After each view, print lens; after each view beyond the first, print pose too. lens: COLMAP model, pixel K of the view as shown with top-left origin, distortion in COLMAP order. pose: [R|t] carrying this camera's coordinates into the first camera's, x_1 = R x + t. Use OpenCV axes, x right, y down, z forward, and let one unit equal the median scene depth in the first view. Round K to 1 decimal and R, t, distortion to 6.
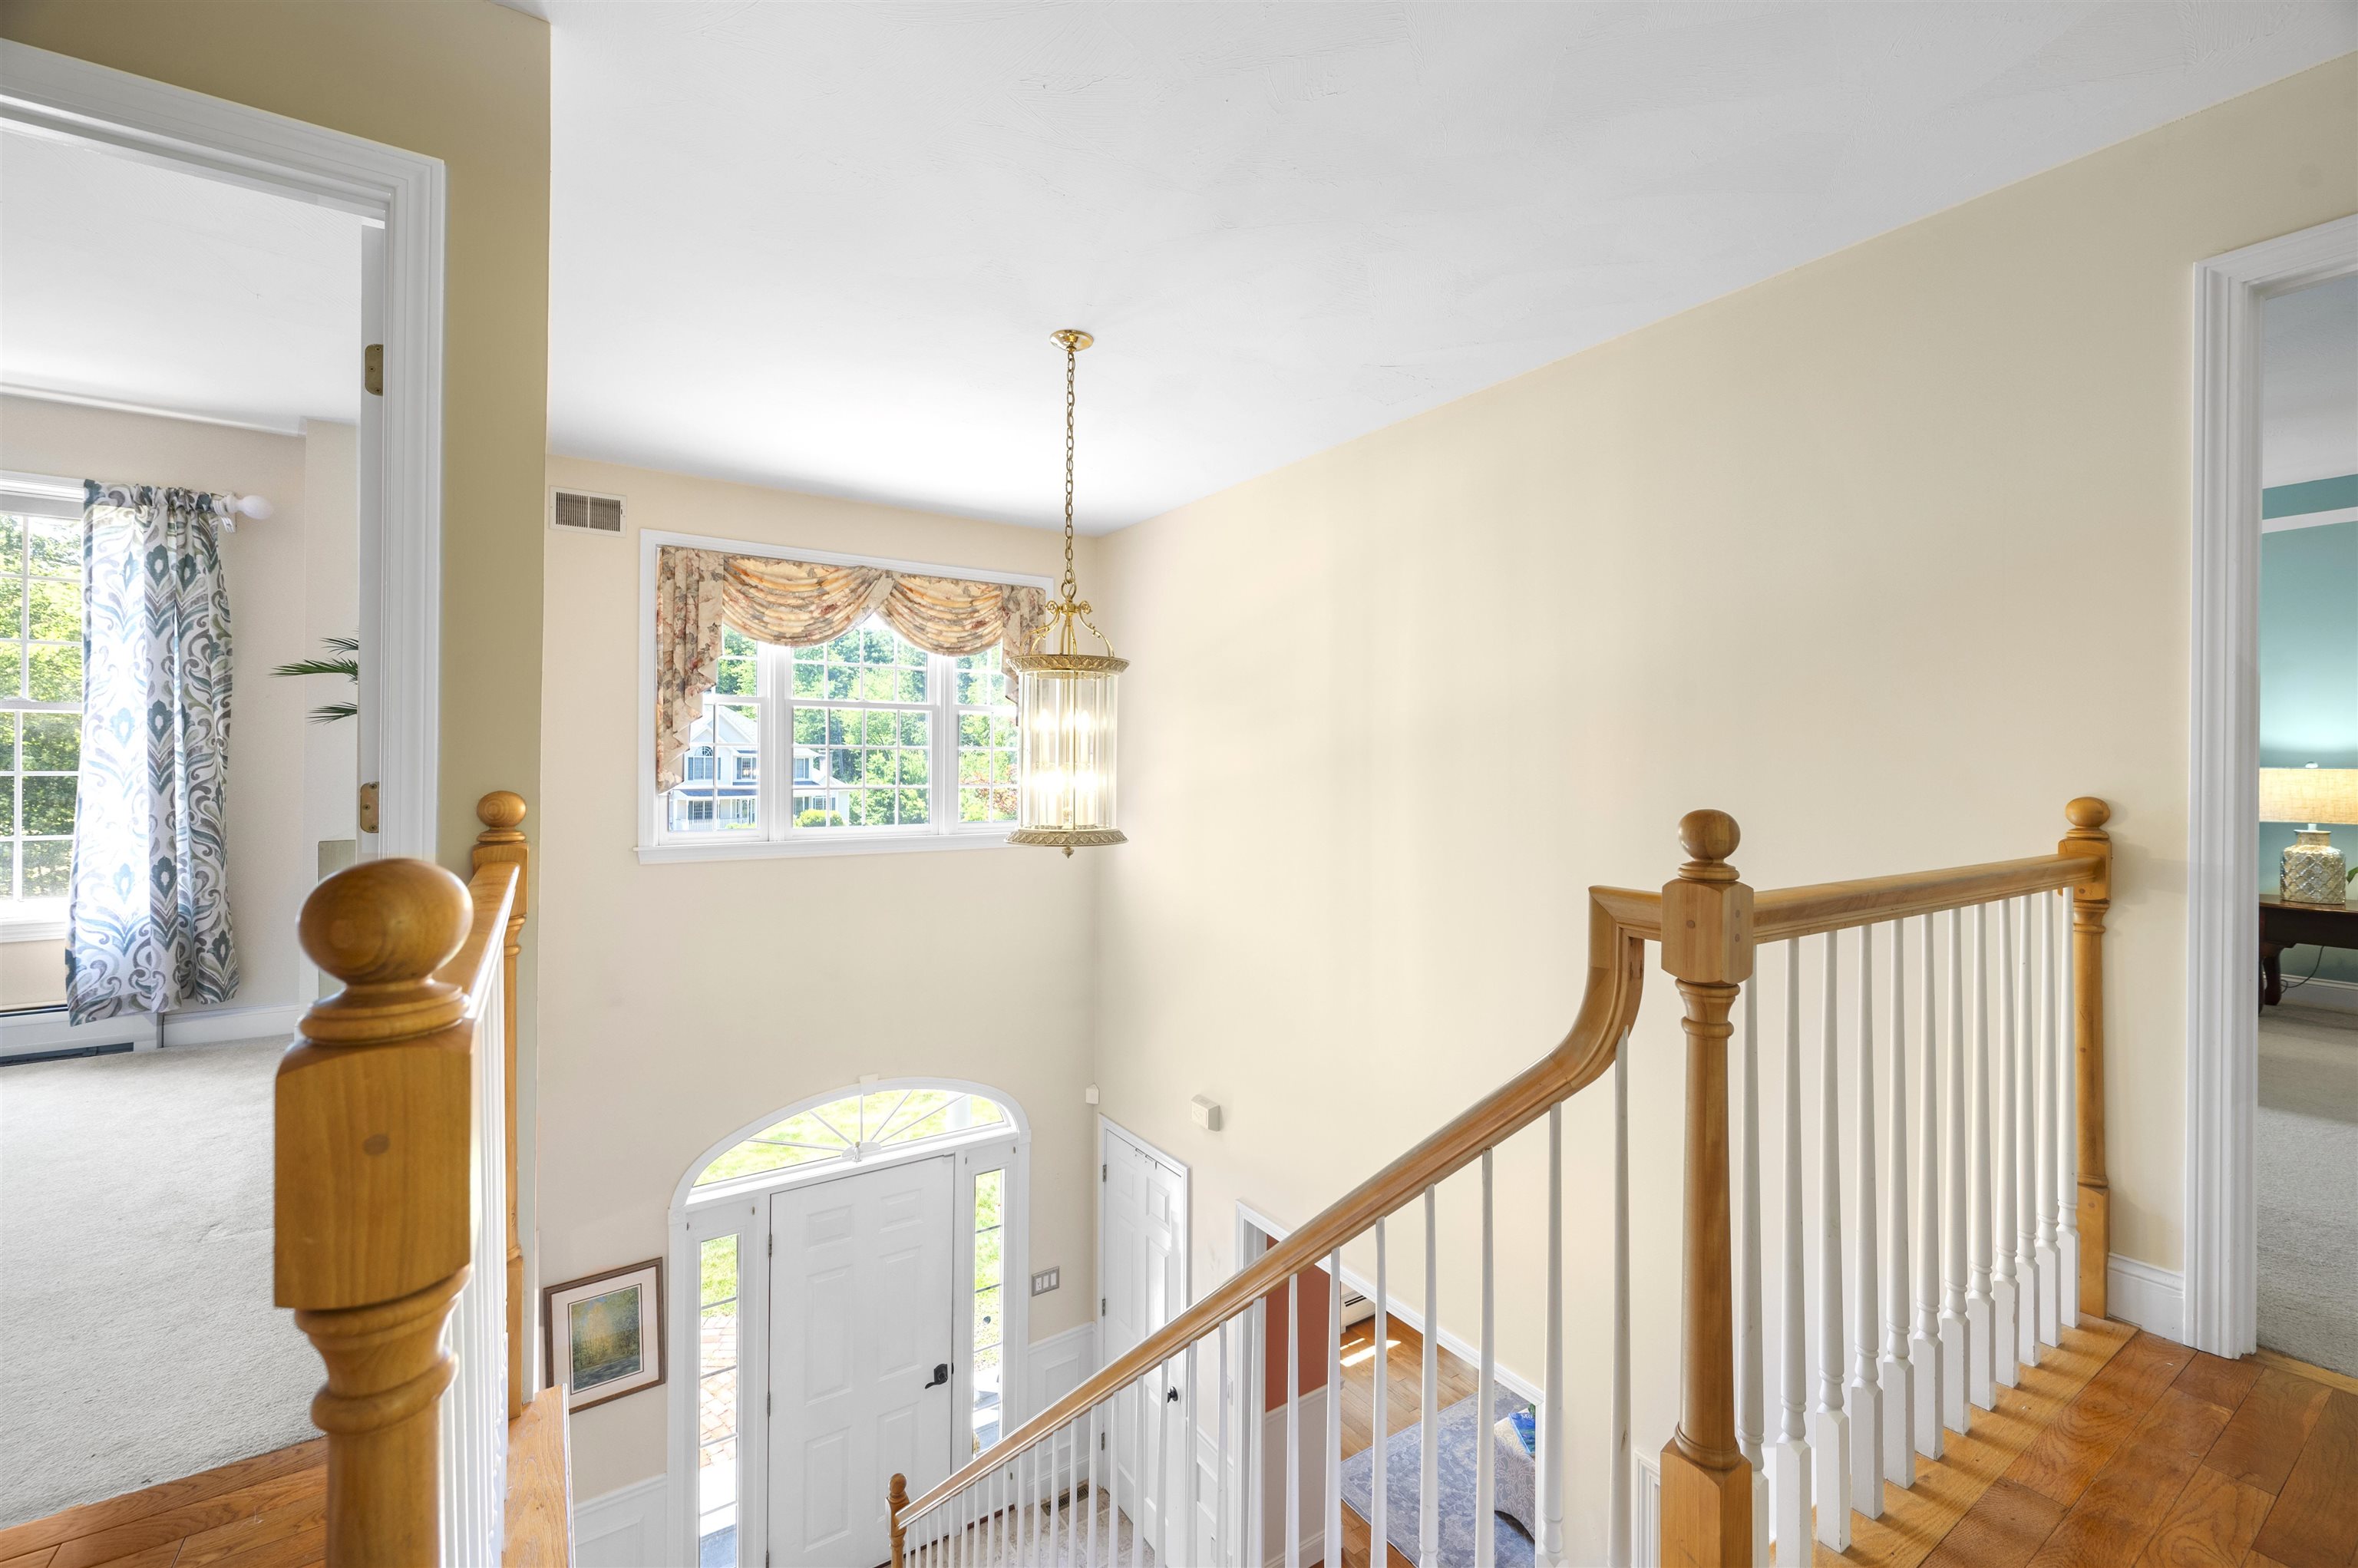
lens RADIAL K [[968.2, 0, 1200.3], [0, 968.2, 753.9], [0, 0, 1]] dist [0.006397, 0.000420]
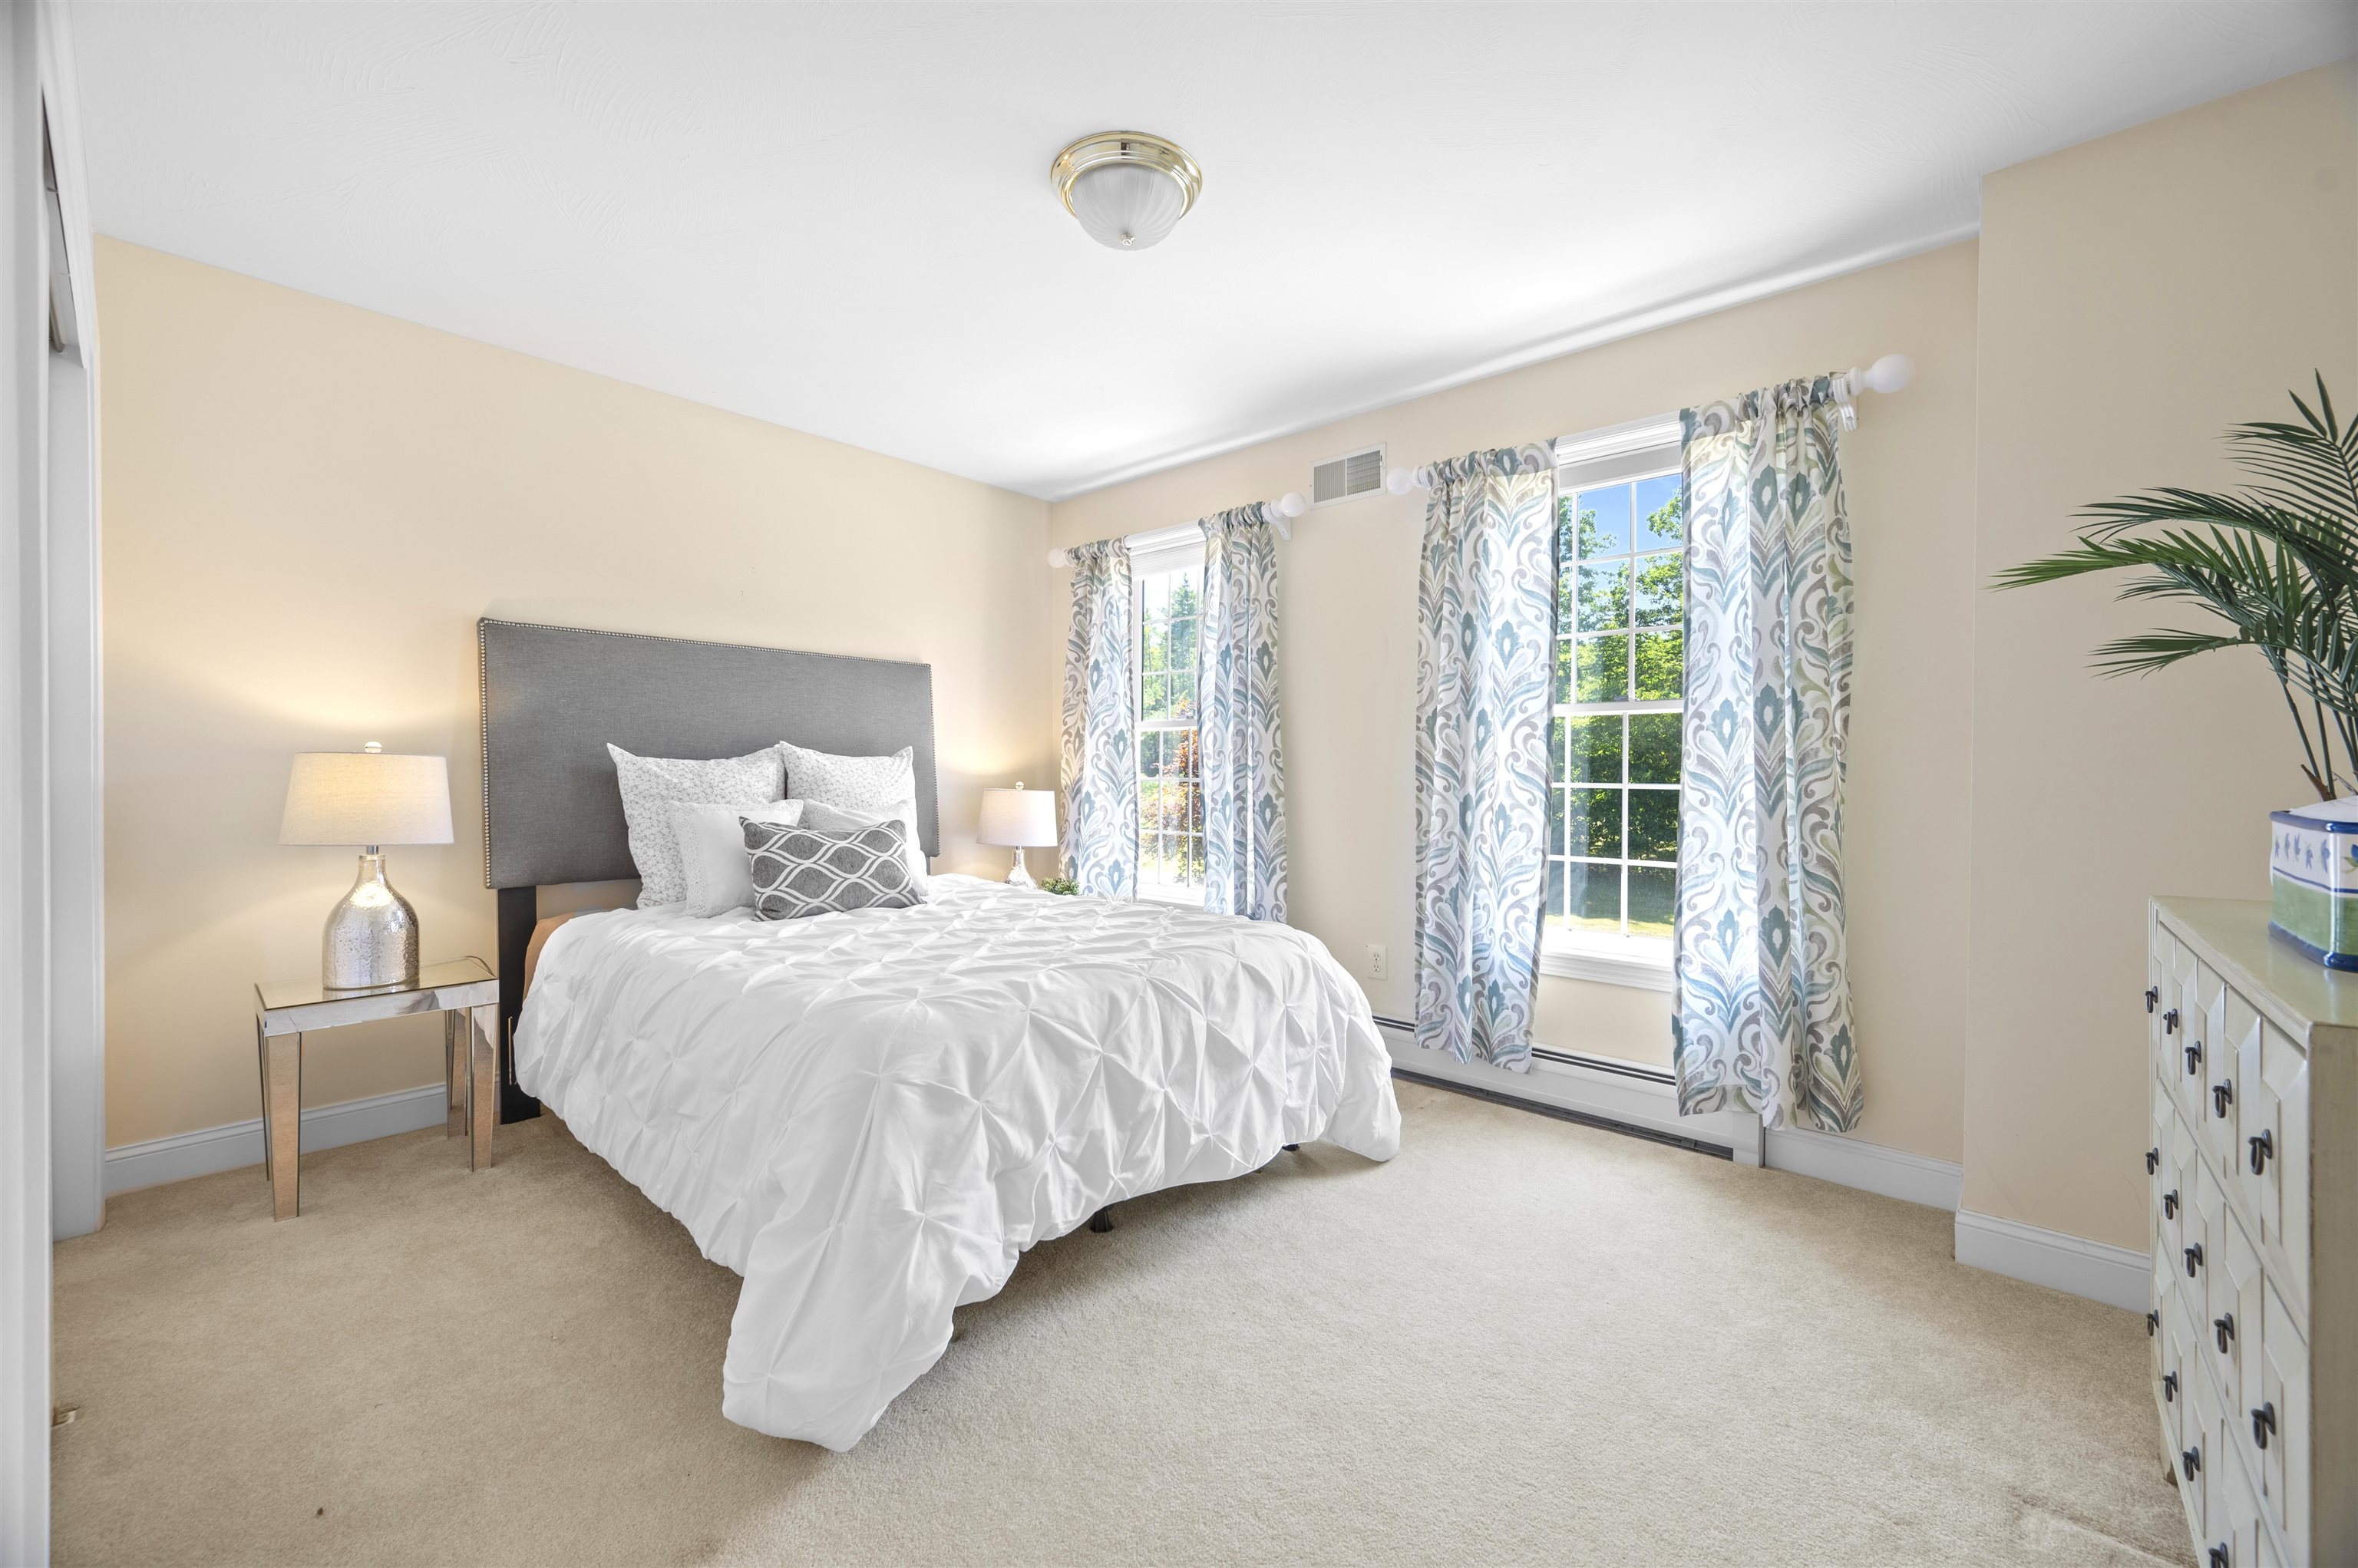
lens RADIAL K [[929.4, 0, 1177.4], [0, 929.4, 771.0], [0, 0, 1]] dist [0.012157, -0.000031]
pose [[0.255273, -0.009949, -0.966818, -0.509131], [-0.002041, 0.999939, -0.010829, 0.015496], [0.966867, 0.004738, 0.255238, 0.403430]]
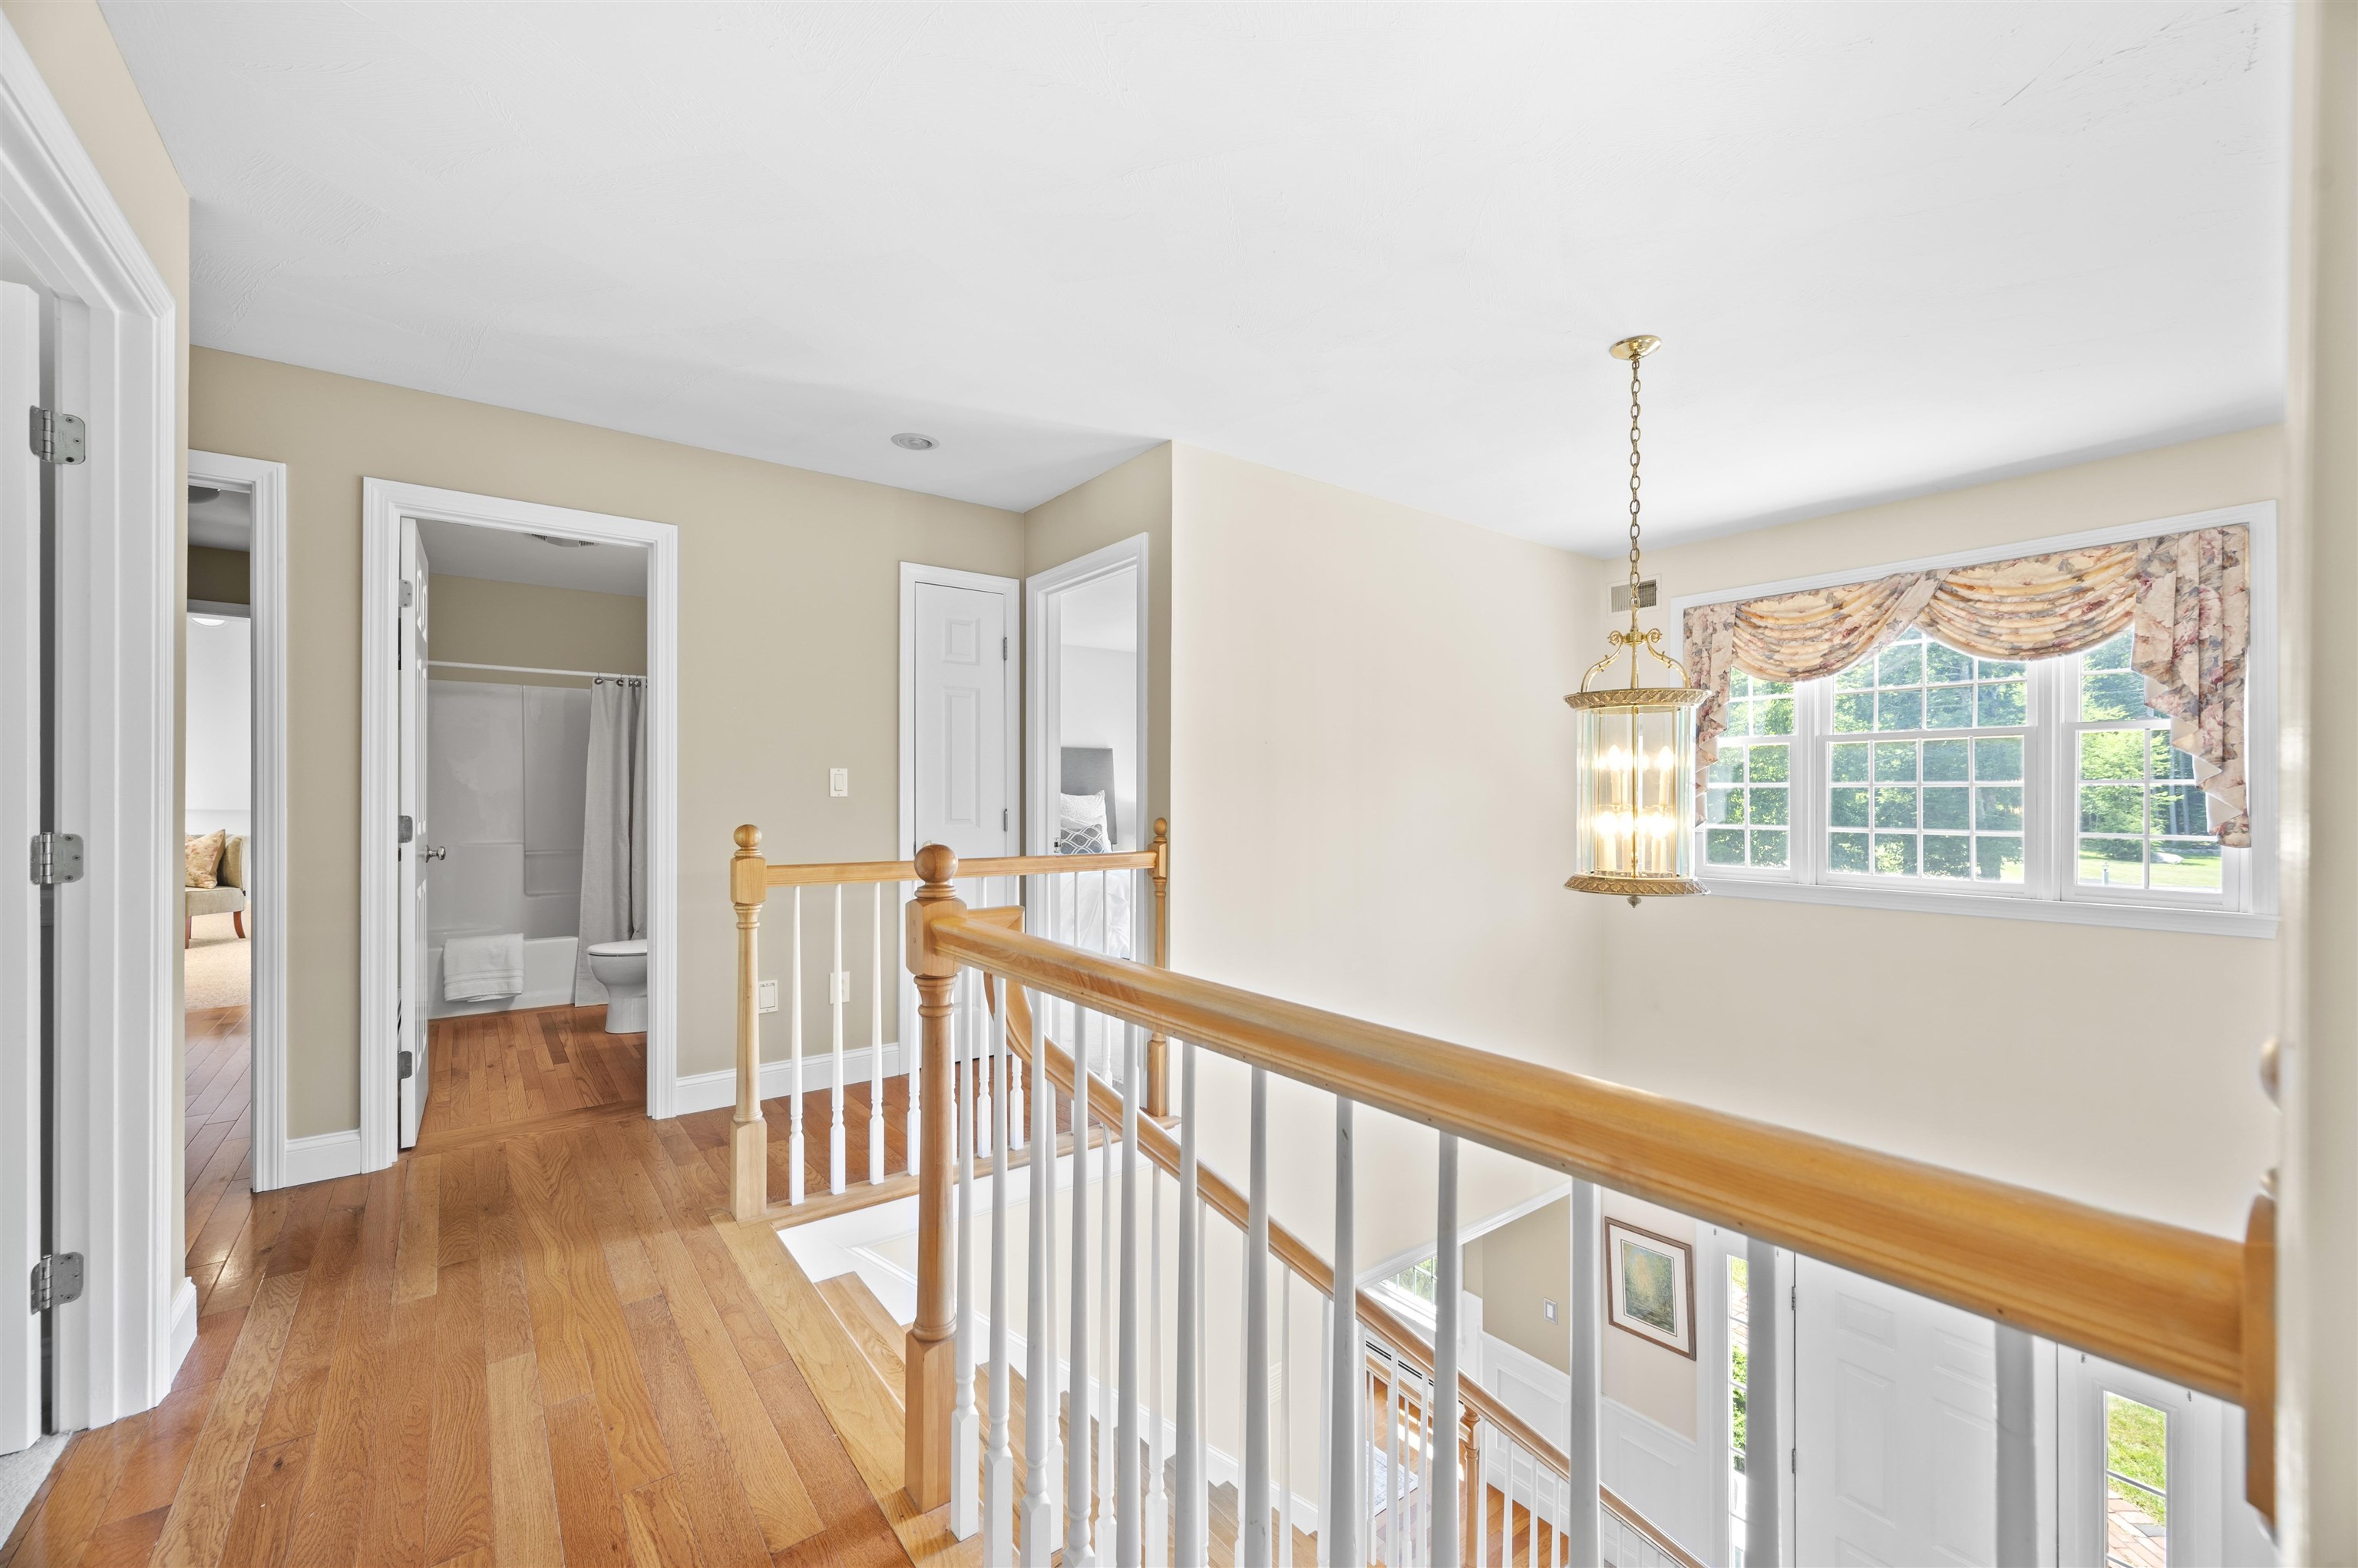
lens RADIAL K [[929.4, 0, 1175.9], [0, 929.4, 789.2], [0, 0, 1]] dist [0.012157, -0.000031]
pose [[0.066705, -0.011225, -0.997710, 0.572372], [0.007607, 0.999913, -0.010742, 0.000831], [0.997744, -0.006873, 0.066785, 0.405229]]
